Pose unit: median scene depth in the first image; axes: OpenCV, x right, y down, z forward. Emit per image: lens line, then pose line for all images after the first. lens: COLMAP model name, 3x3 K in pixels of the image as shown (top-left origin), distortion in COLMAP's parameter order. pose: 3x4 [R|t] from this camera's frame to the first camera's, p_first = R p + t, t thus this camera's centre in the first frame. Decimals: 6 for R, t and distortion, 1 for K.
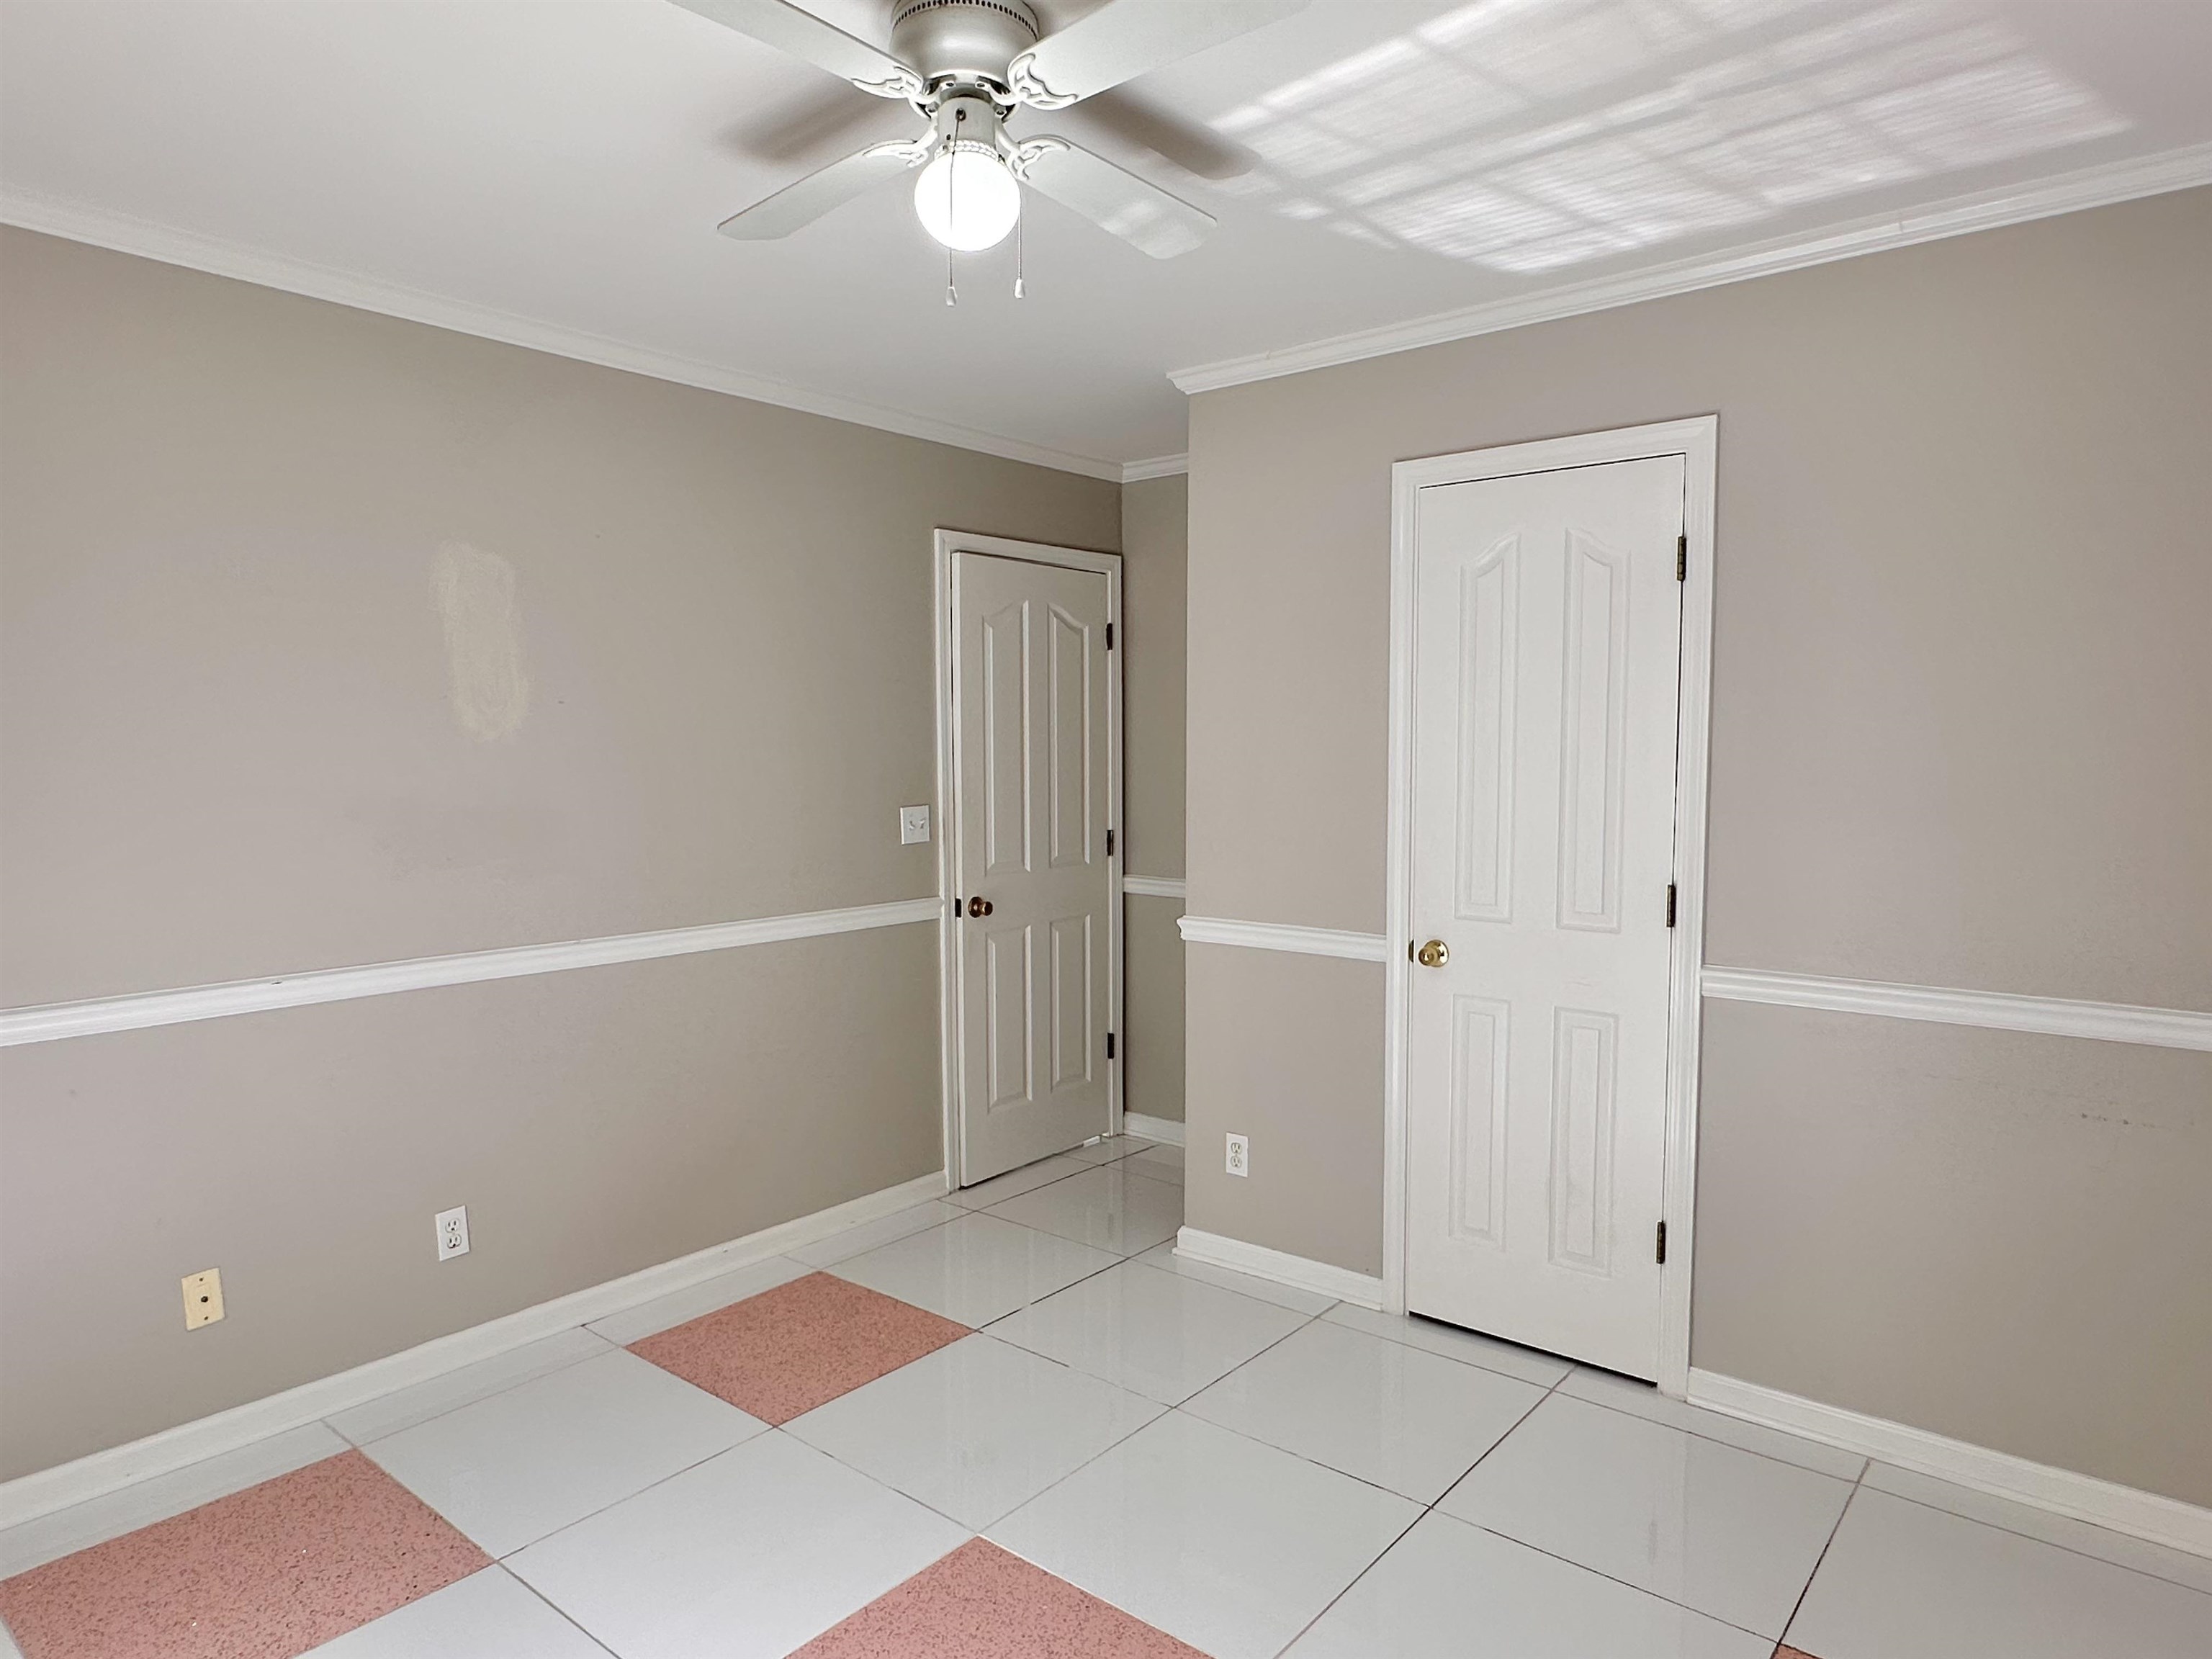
lens RADIAL K [[1368.7, 0, 1106.0], [0, 1368.7, 829.5], [0, 0, 1]] dist [0.004200, 0.000862]
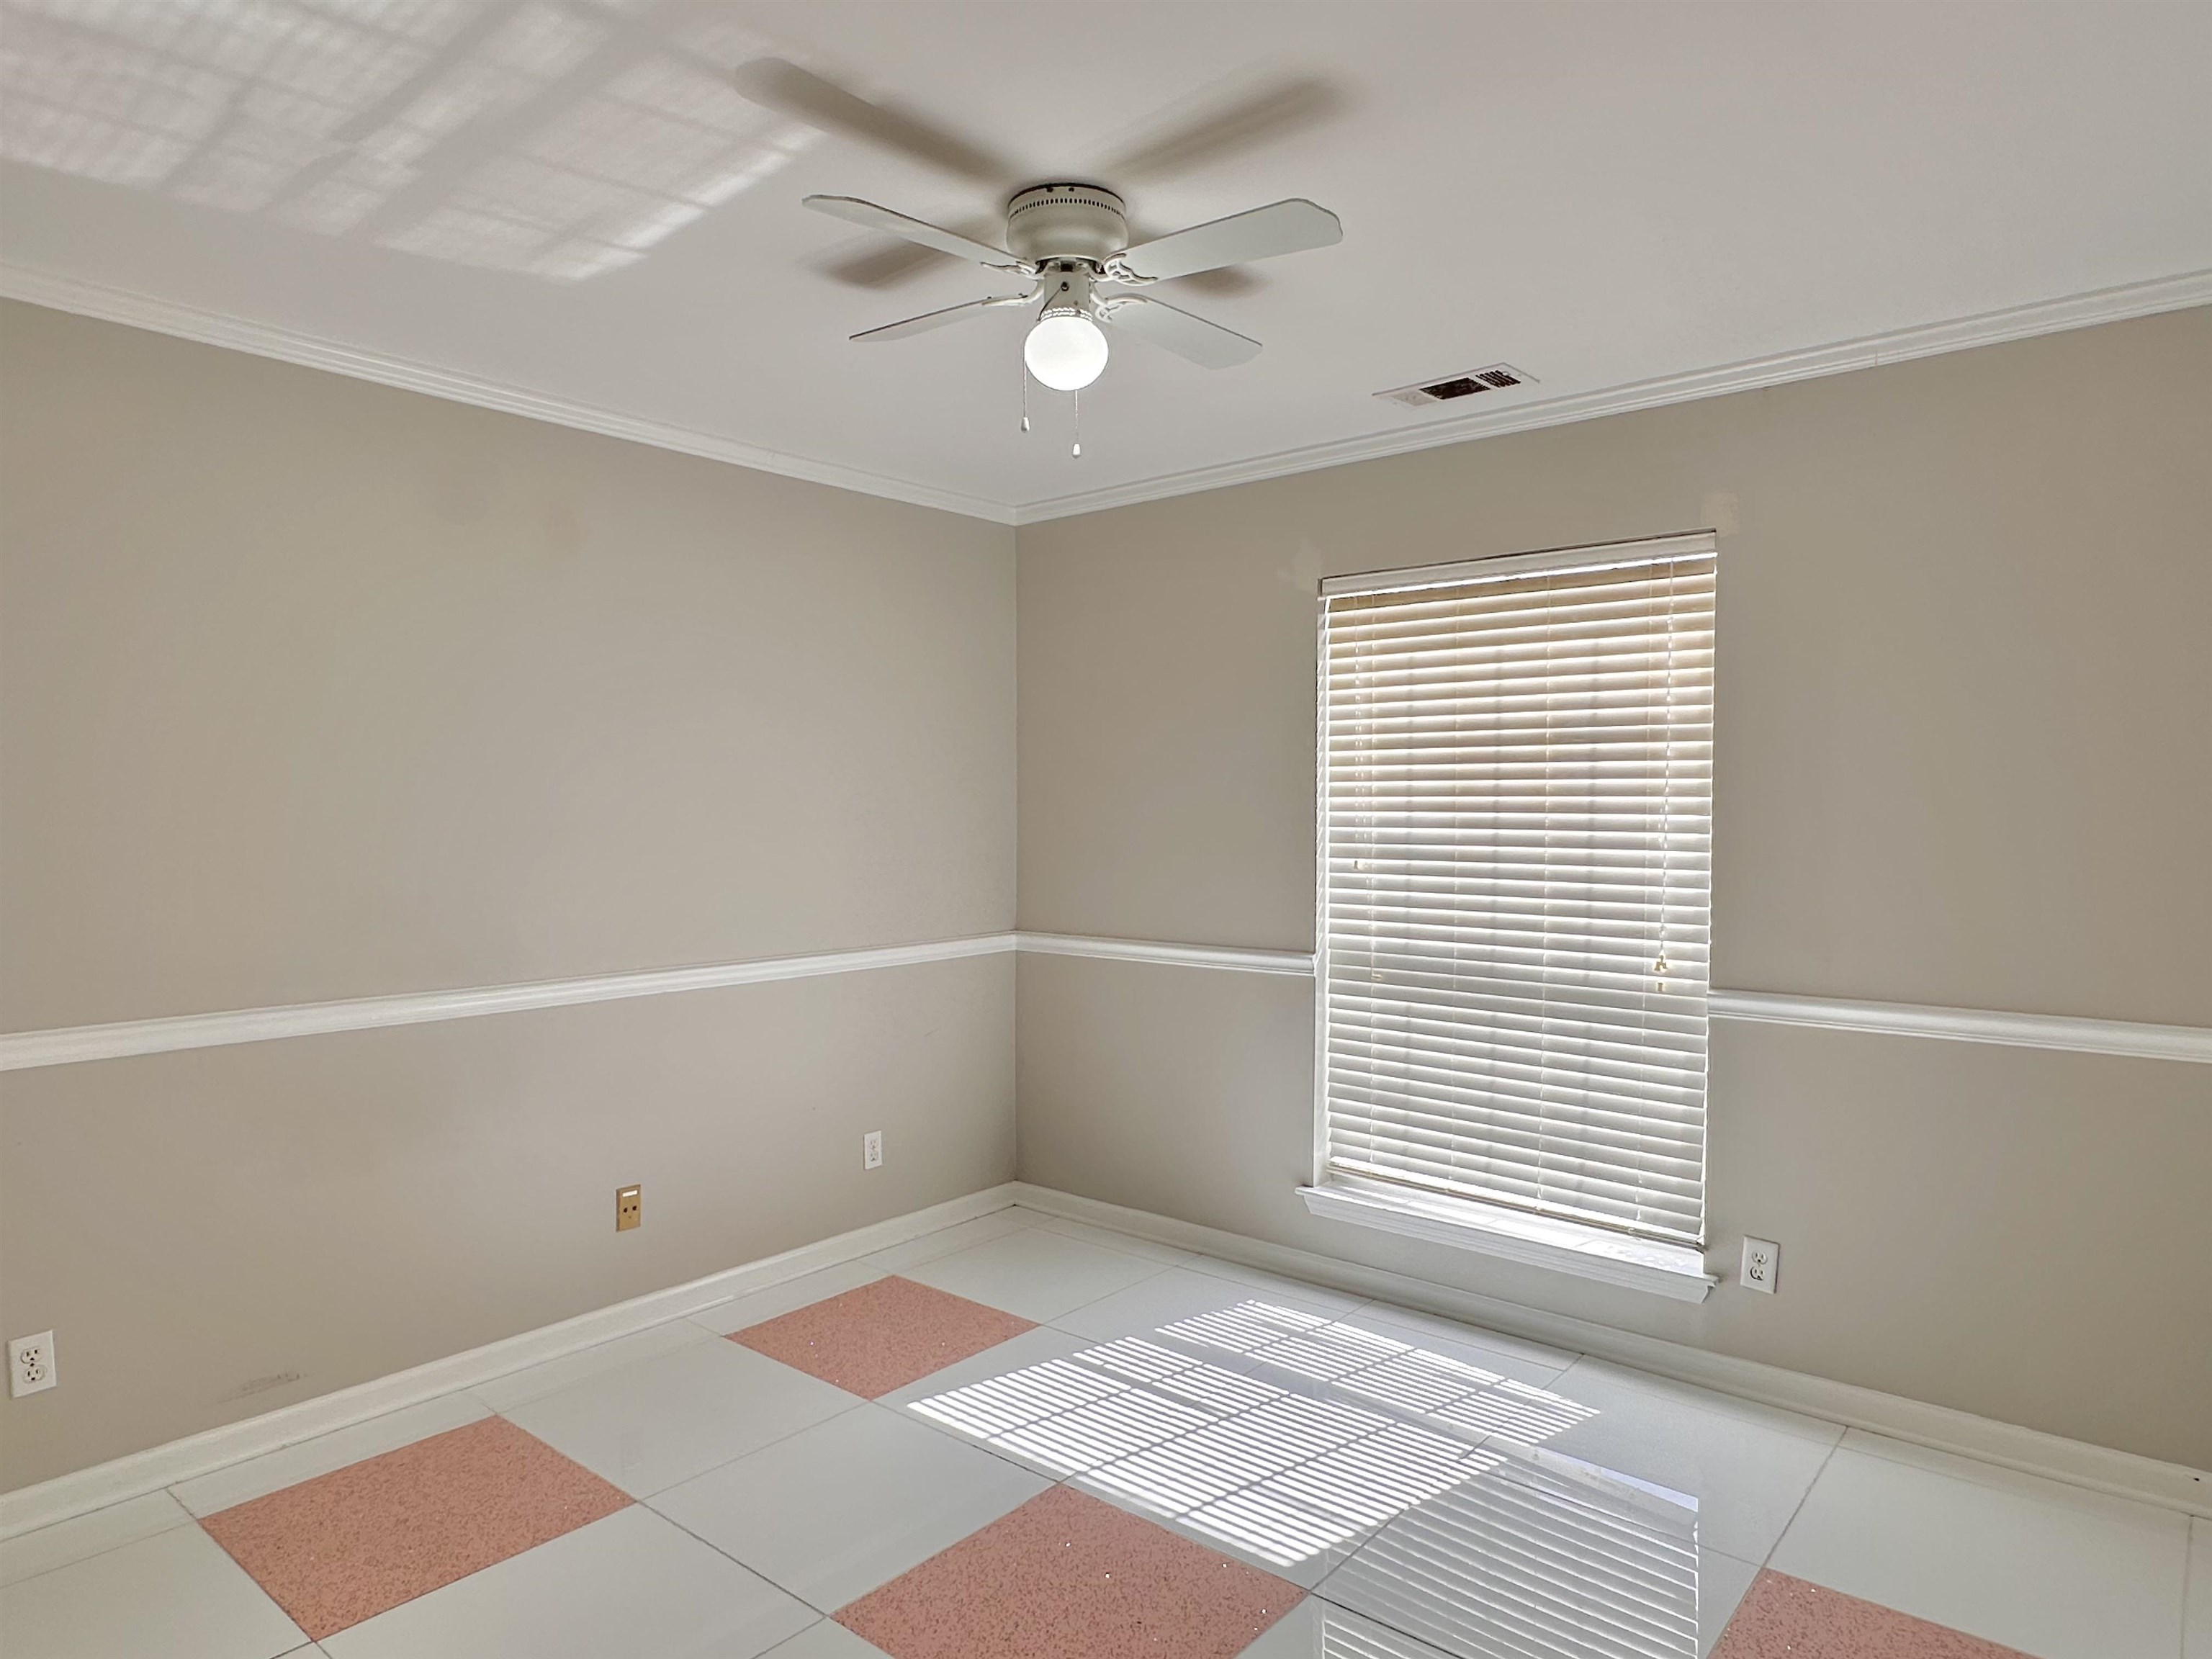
lens RADIAL K [[1368.7, 0, 1106.0], [0, 1368.7, 829.5], [0, 0, 1]] dist [0.004200, 0.000862]
pose [[-0.999995, 0.003086, -0.000363, -0.119369], [0.003043, 0.996239, 0.086591, -0.116589], [0.000629, 0.086590, -0.996244, 2.023967]]
